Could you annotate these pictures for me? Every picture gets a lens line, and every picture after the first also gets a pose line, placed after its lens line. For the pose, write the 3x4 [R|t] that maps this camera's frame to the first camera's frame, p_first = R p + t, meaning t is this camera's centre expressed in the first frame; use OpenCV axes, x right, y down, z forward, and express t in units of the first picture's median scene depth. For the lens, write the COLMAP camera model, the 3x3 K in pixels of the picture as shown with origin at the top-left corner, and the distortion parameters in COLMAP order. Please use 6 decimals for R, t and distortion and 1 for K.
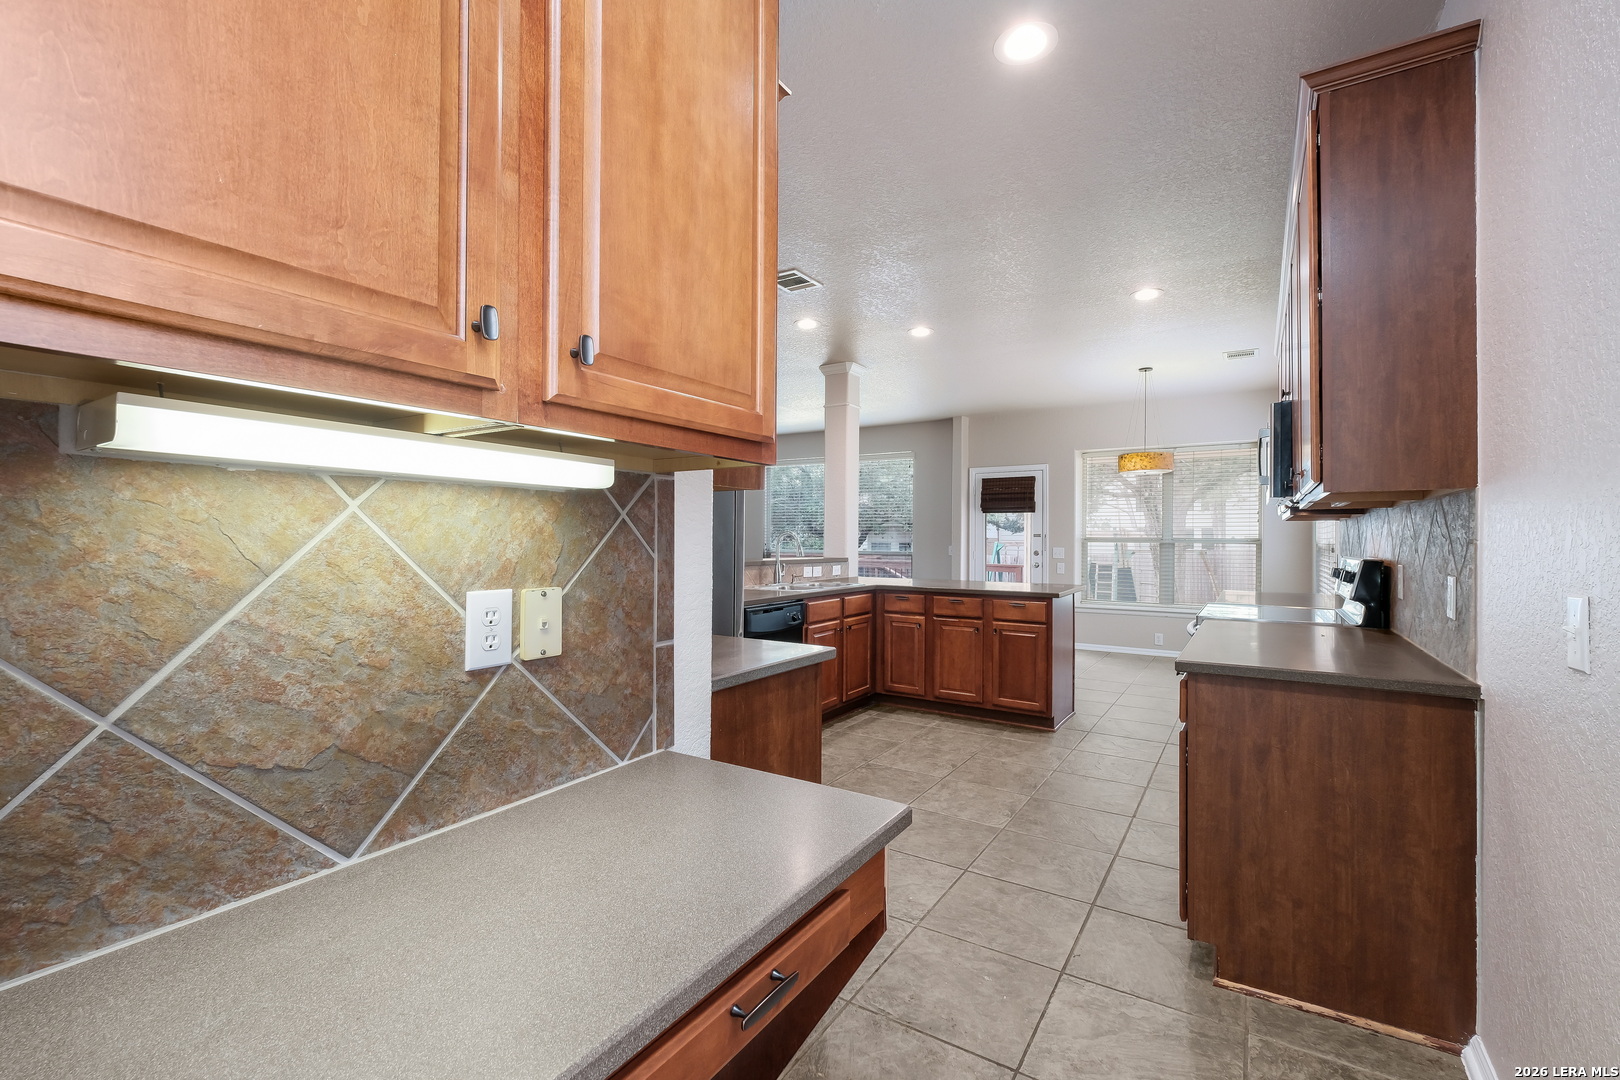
lens RADIAL K [[706.5, 0, 800.4], [0, 706.5, 533.0], [0, 0, 1]] dist [-0.001598, -0.000536]
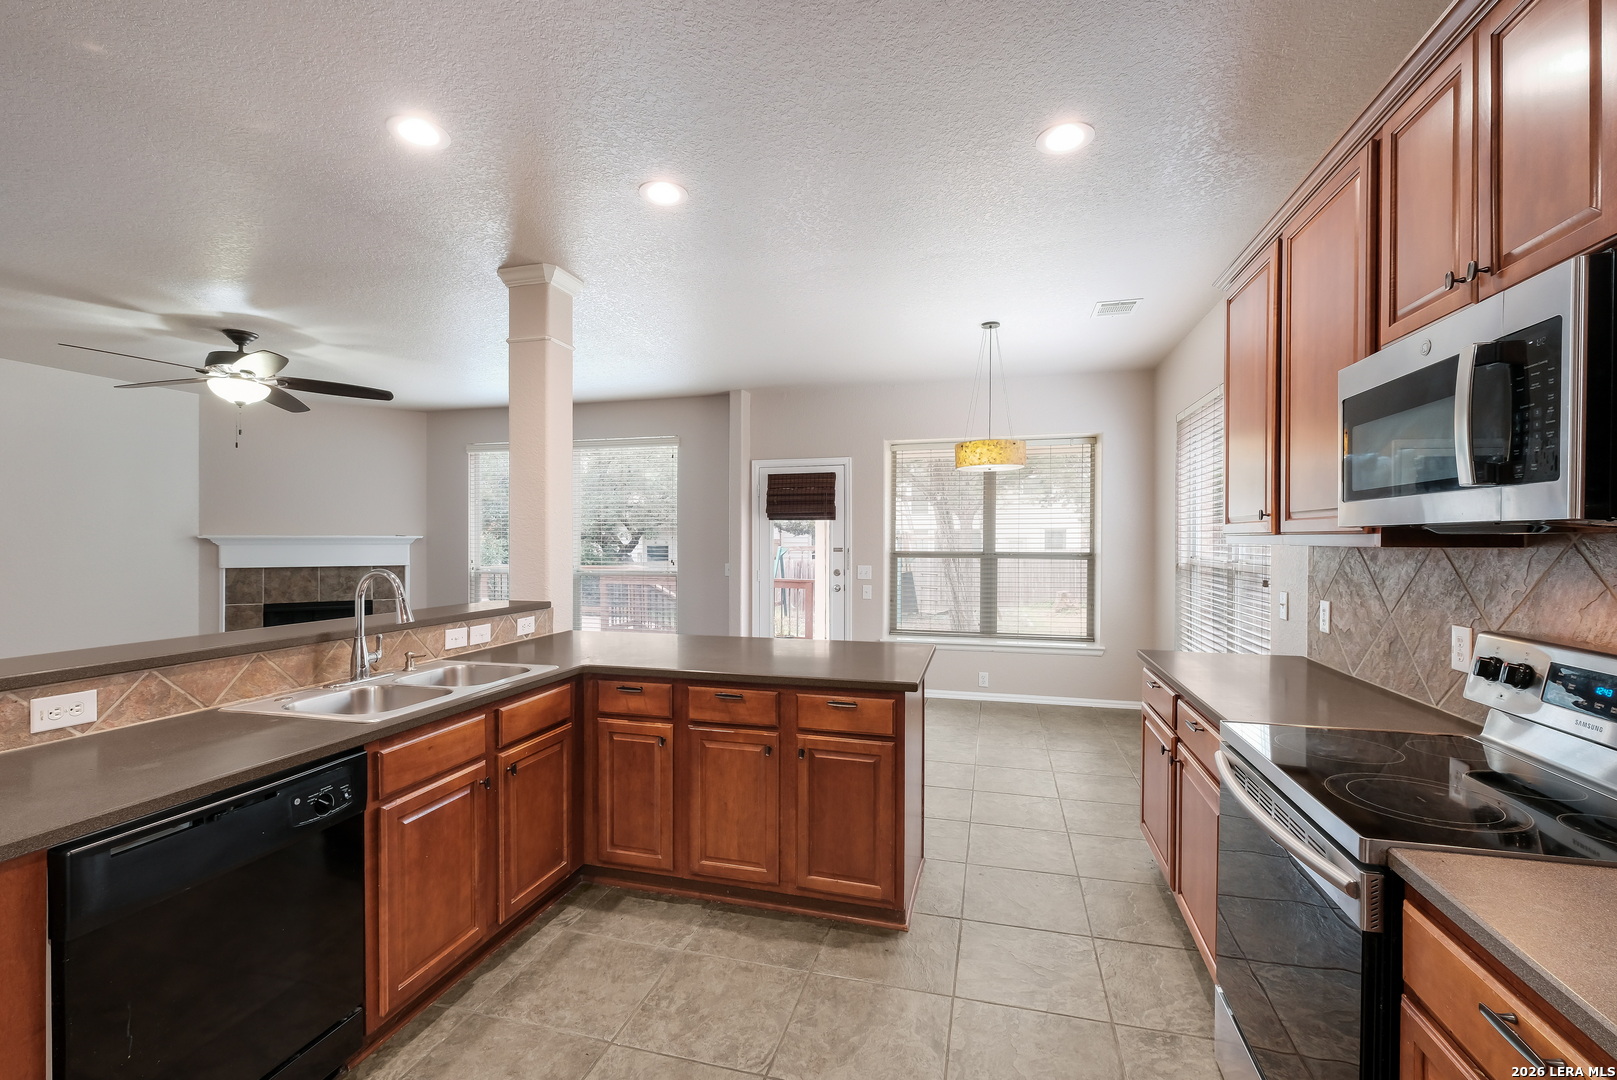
lens RADIAL K [[707.9, 0, 805.8], [0, 707.9, 545.7], [0, 0, 1]] dist [0.000136, 0.001030]
pose [[0.951767, -0.008984, 0.306689, 0.108401], [0.003238, 0.999810, 0.019240, -0.026288], [-0.306804, -0.017319, 0.951615, 0.459708]]
